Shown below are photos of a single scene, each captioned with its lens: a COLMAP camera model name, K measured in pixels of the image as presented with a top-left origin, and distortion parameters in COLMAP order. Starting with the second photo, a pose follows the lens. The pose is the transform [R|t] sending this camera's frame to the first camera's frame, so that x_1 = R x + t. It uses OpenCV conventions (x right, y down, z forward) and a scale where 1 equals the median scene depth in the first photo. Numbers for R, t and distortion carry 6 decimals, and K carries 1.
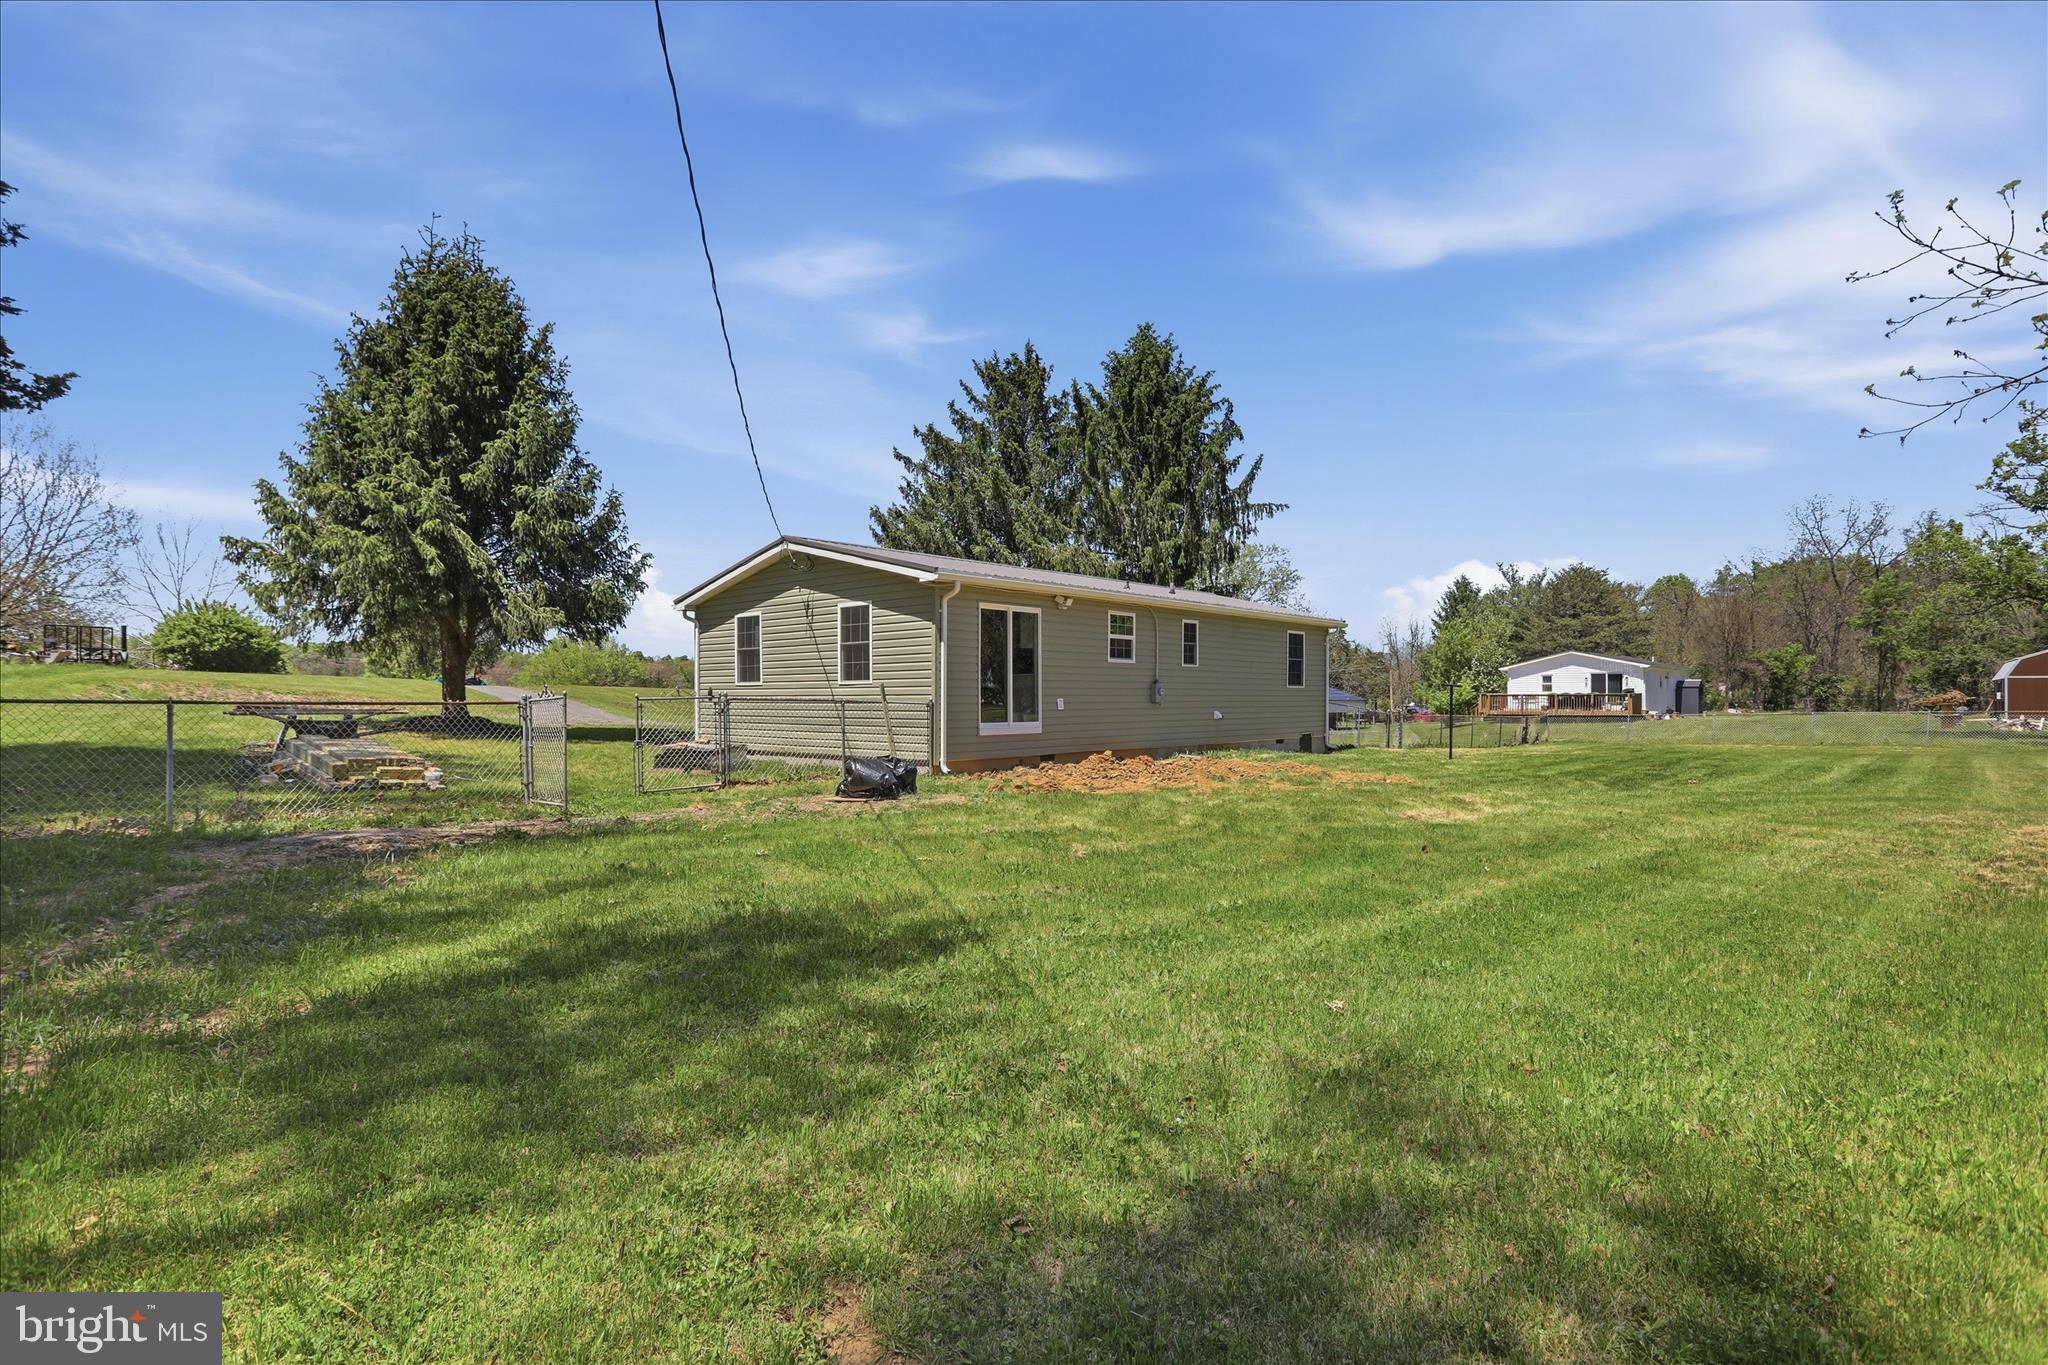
lens RADIAL K [[1007.2, 0, 1022.8], [0, 1007.2, 694.0], [0, 0, 1]] dist [-0.050571, 0.000673]
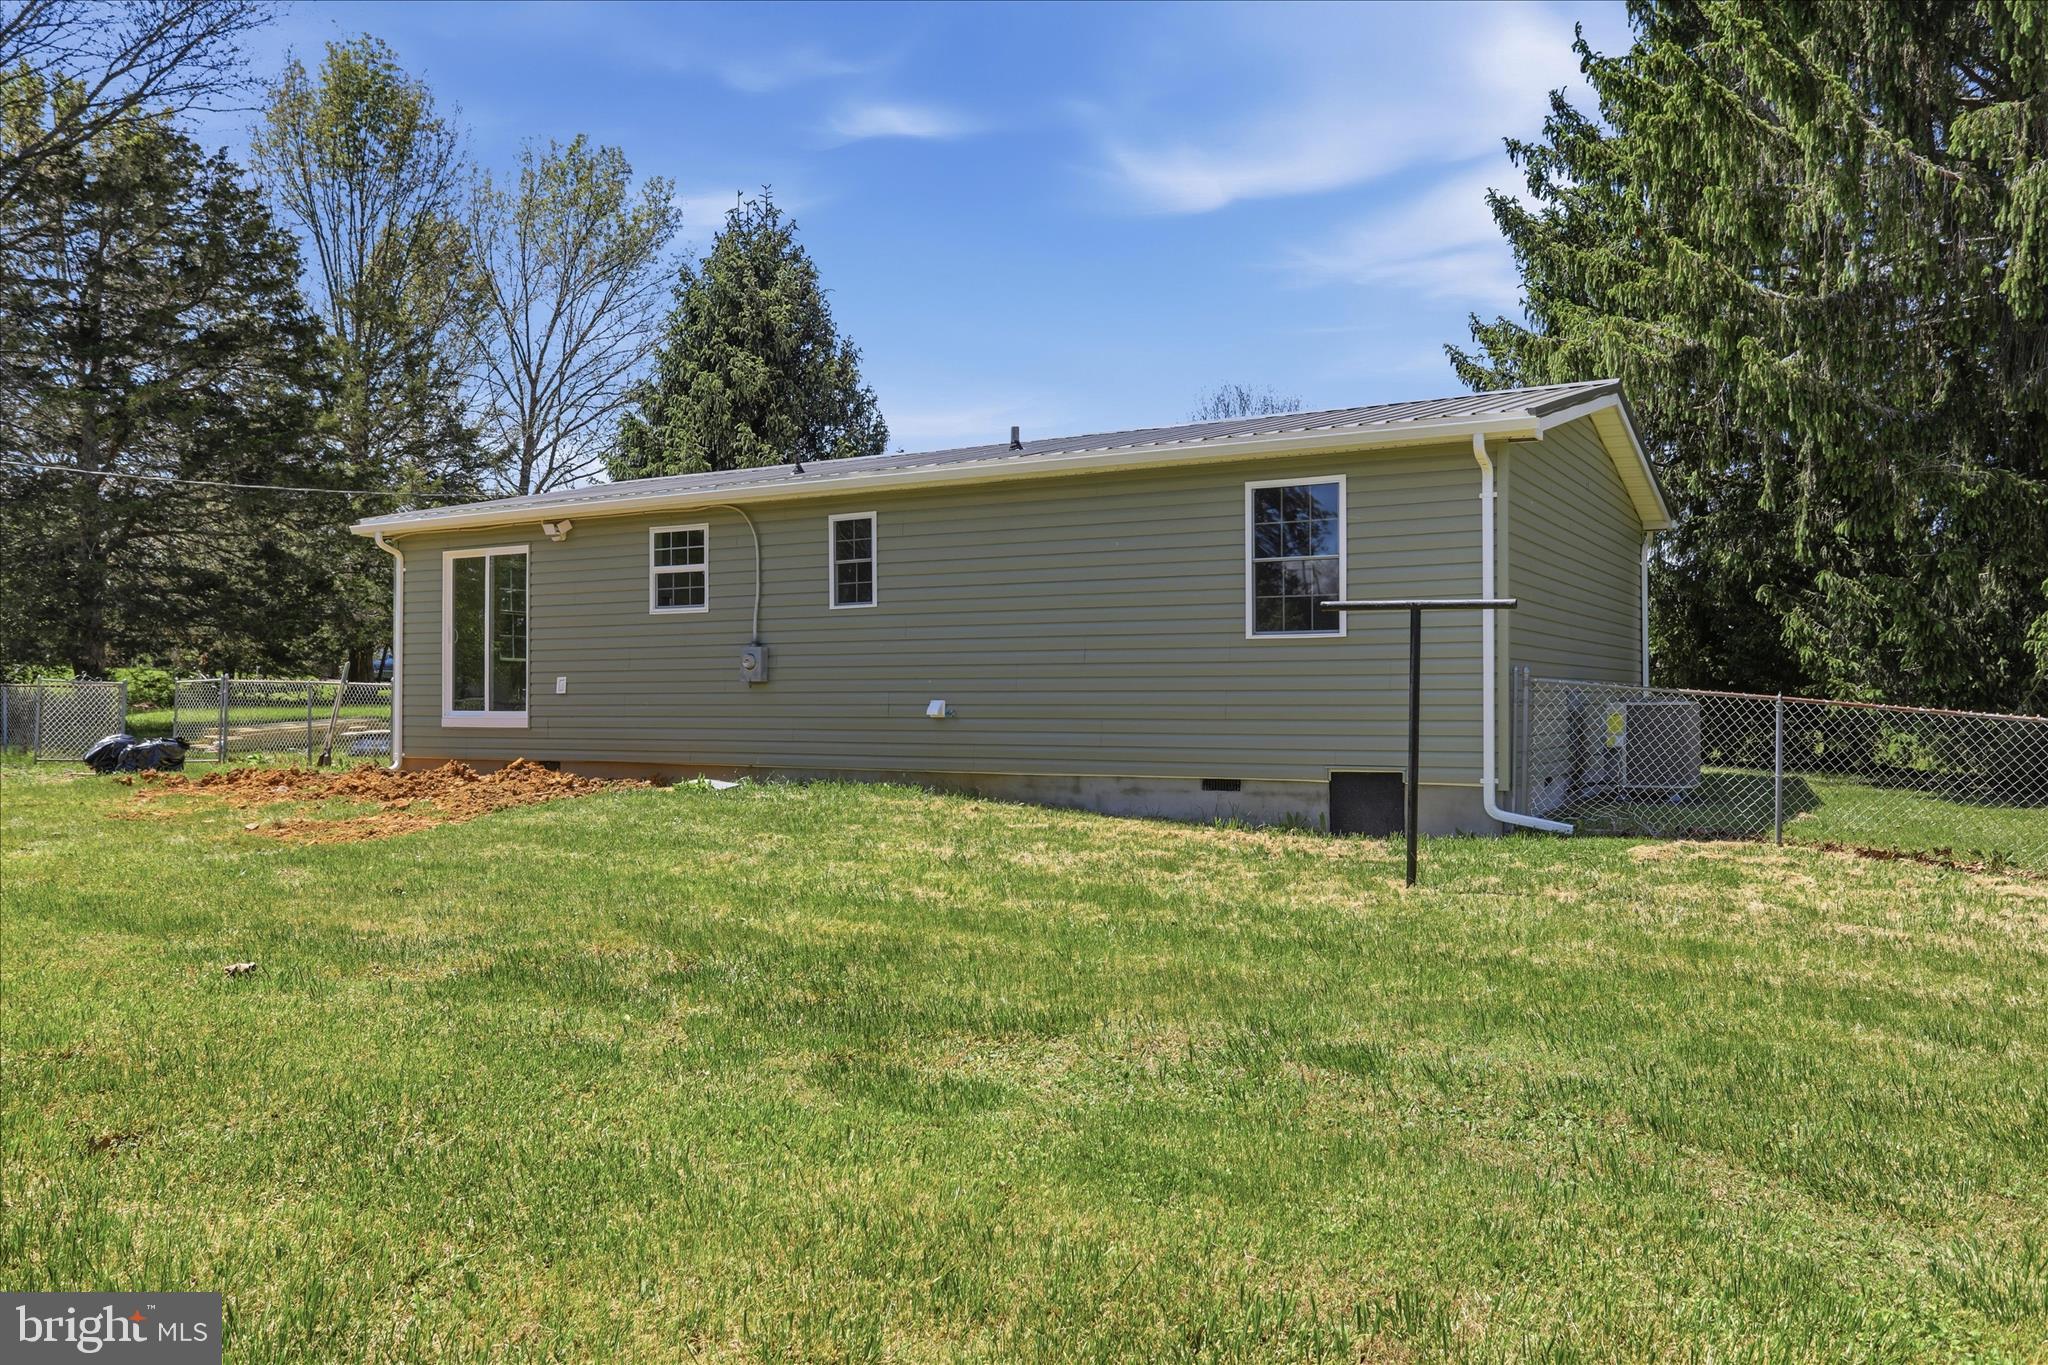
lens RADIAL K [[1443.4, 0, 1024.0], [0, 1443.4, 682.5], [0, 0, 1]] dist [-0.001924, 0.000460]
pose [[0.211583, -0.002988, -0.977355, 0.957788], [0.009533, 0.999954, -0.000993, 0.011441], [0.977313, -0.009107, 0.211602, 1.025932]]
